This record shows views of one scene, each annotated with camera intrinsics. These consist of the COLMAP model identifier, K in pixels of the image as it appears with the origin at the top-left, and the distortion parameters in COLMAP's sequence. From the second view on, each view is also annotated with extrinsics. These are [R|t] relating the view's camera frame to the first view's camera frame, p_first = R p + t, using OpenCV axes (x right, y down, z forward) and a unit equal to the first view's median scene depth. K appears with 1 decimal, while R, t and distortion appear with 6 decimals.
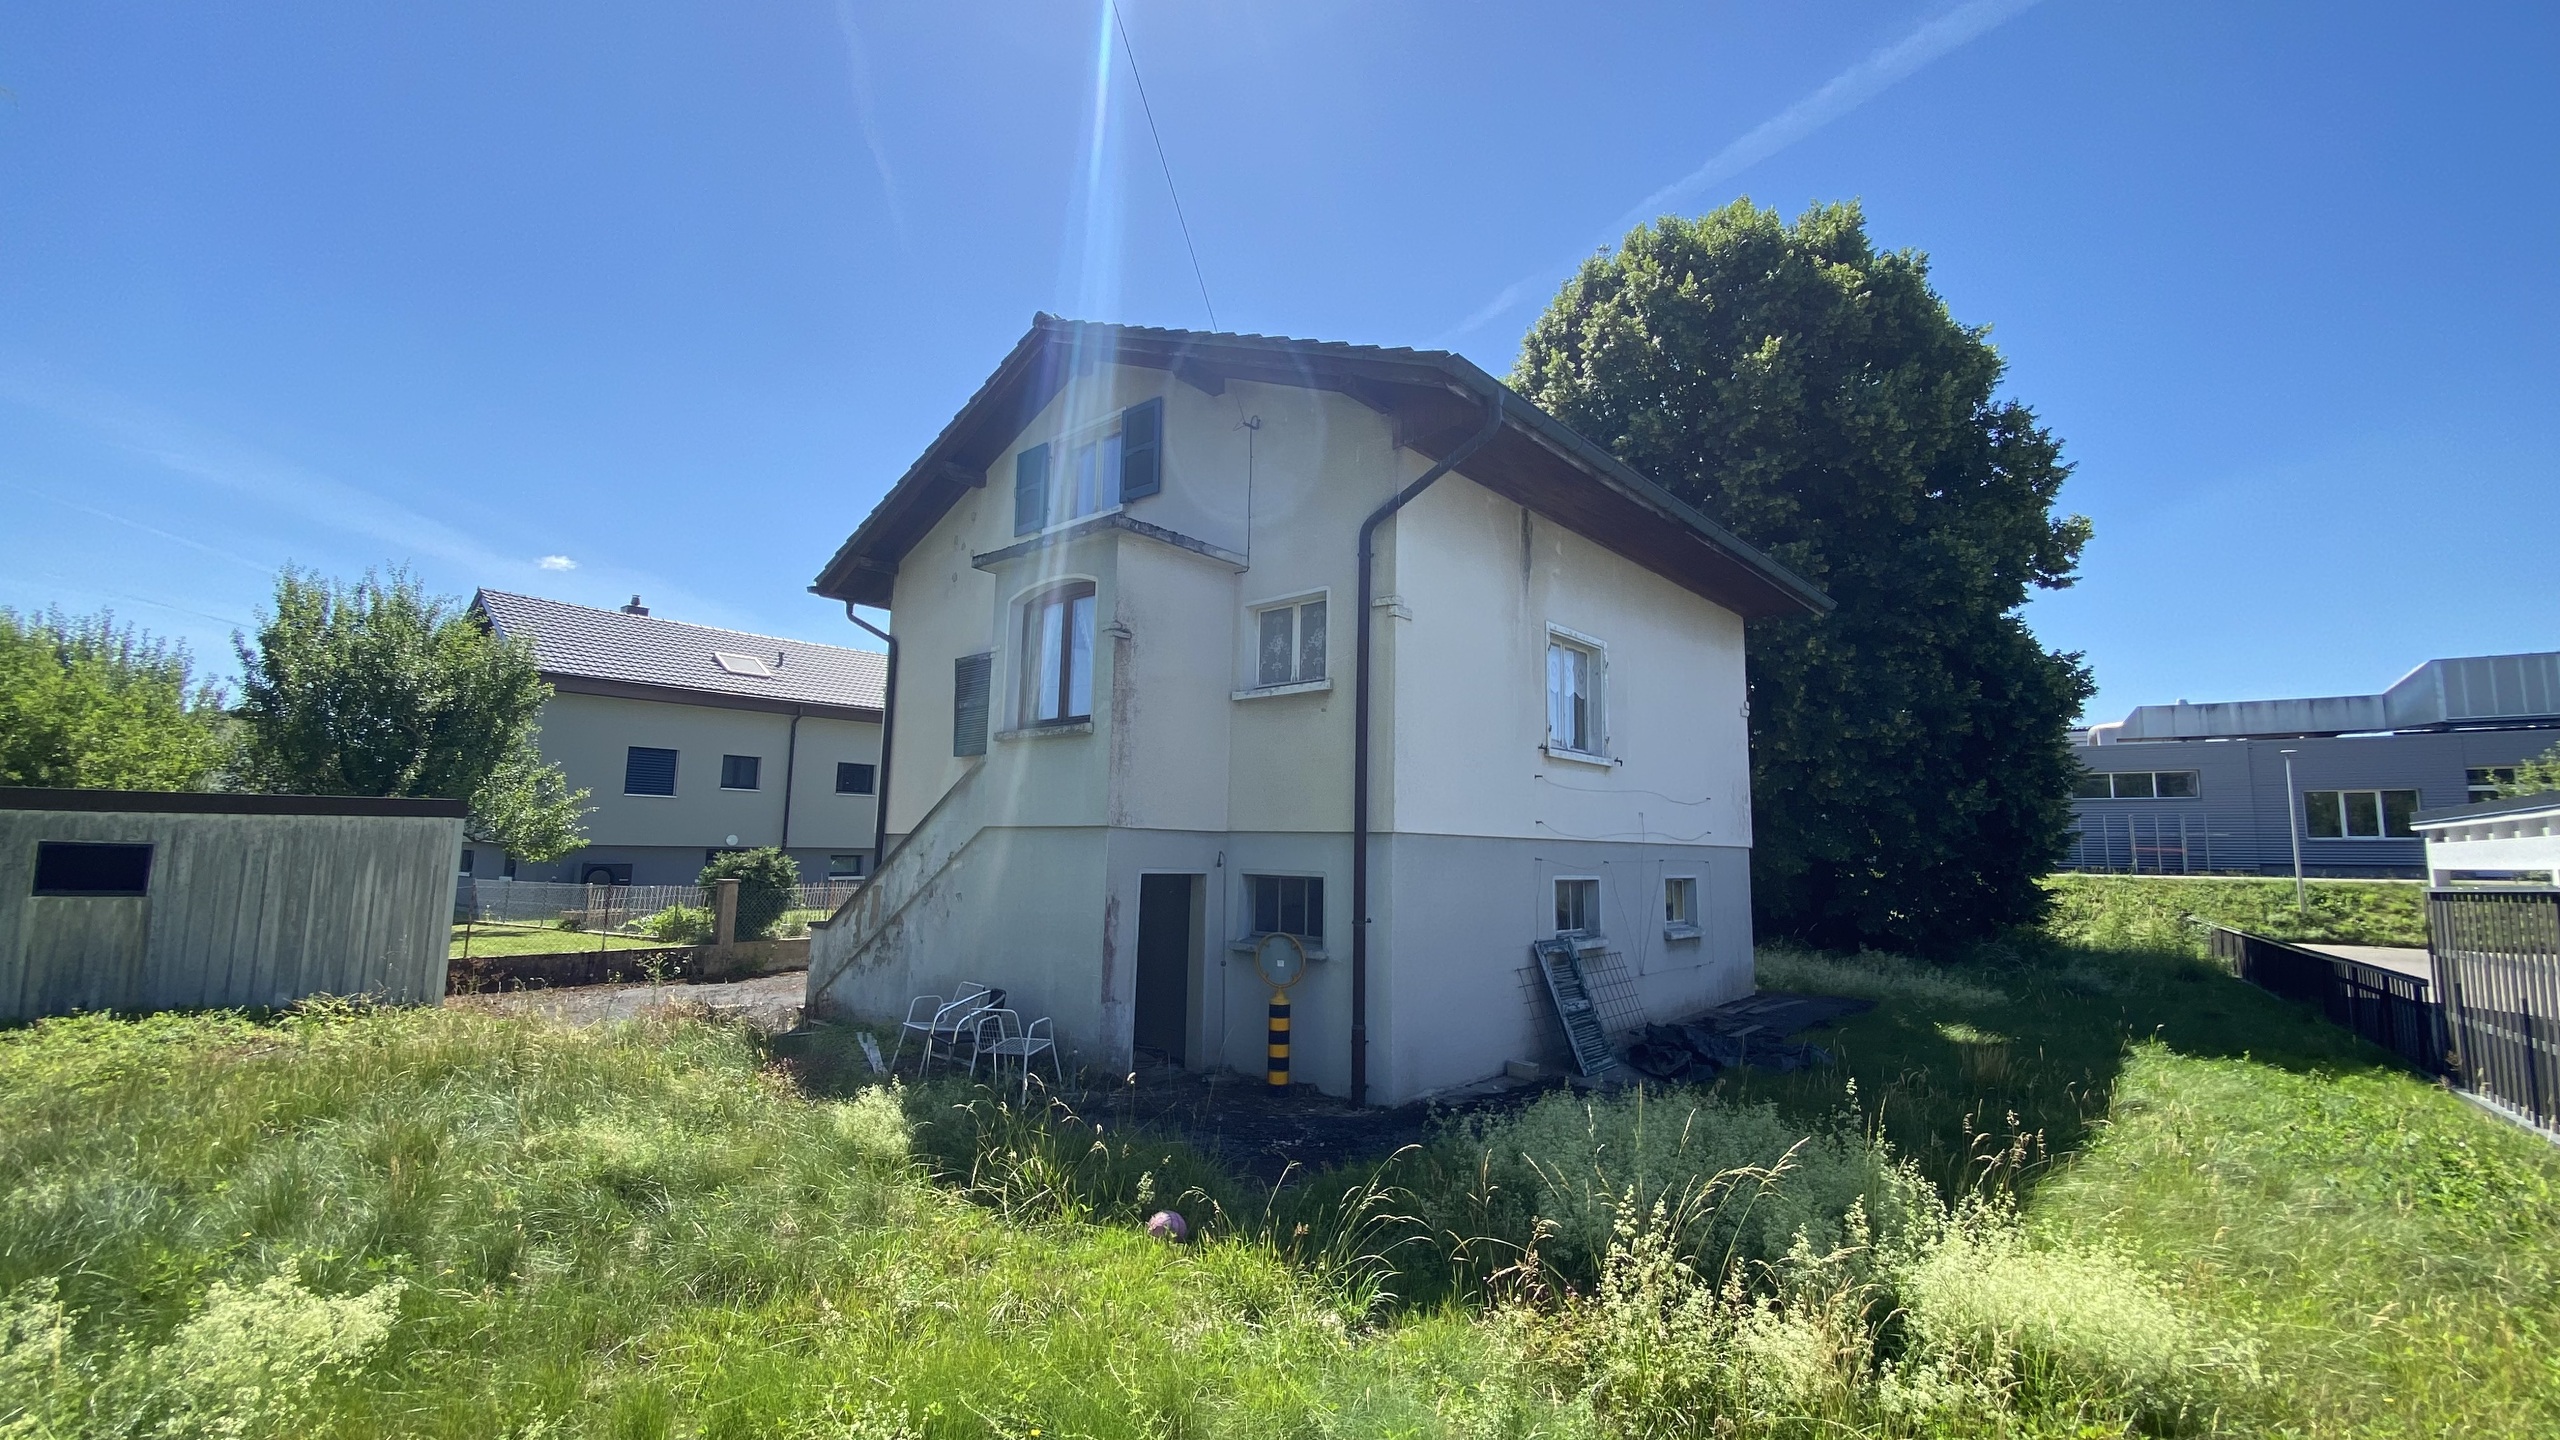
lens RADIAL K [[1032.5, 0, 1269.7], [0, 1032.5, 705.1], [0, 0, 1]] dist [0.008453, -0.017635]
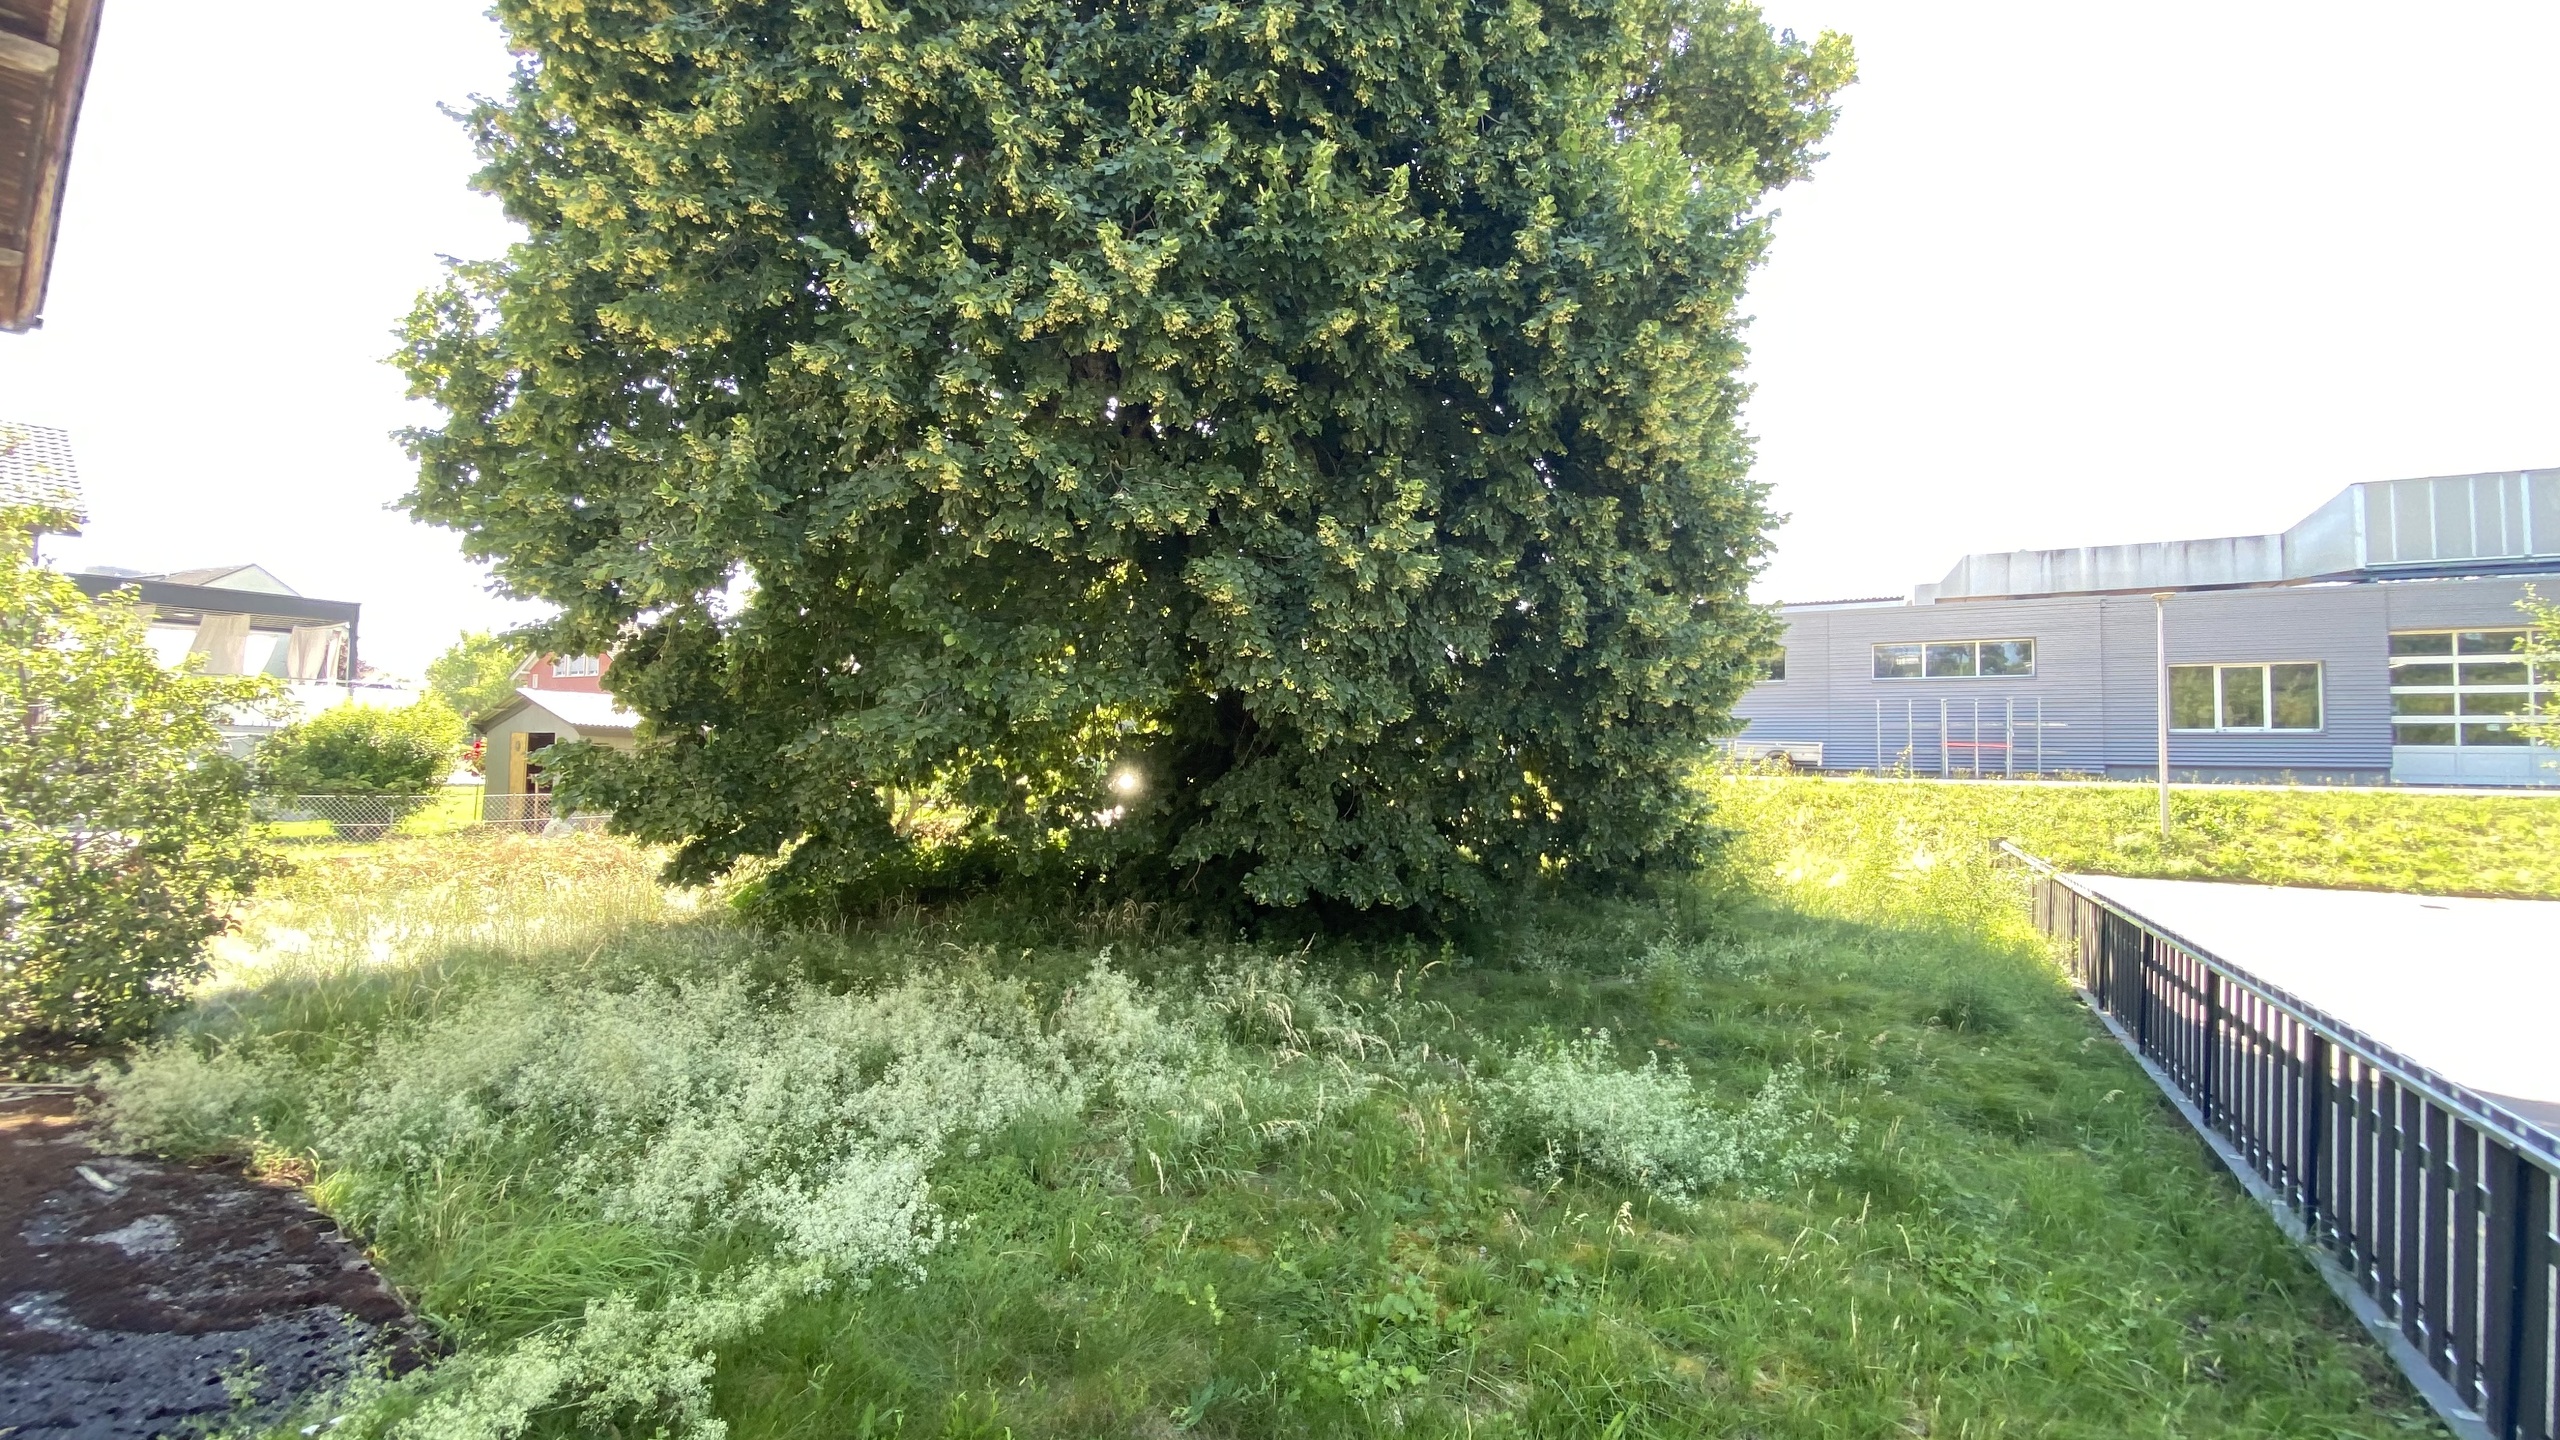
lens RADIAL K [[1032.5, 0, 1297.6], [0, 1032.5, 706.1], [0, 0, 1]] dist [0.008453, -0.017635]
pose [[0.993794, 0.002872, 0.111201, 0.335335], [-0.012094, 0.996531, 0.082340, 0.064172], [-0.110578, -0.083174, 0.990381, 0.363711]]
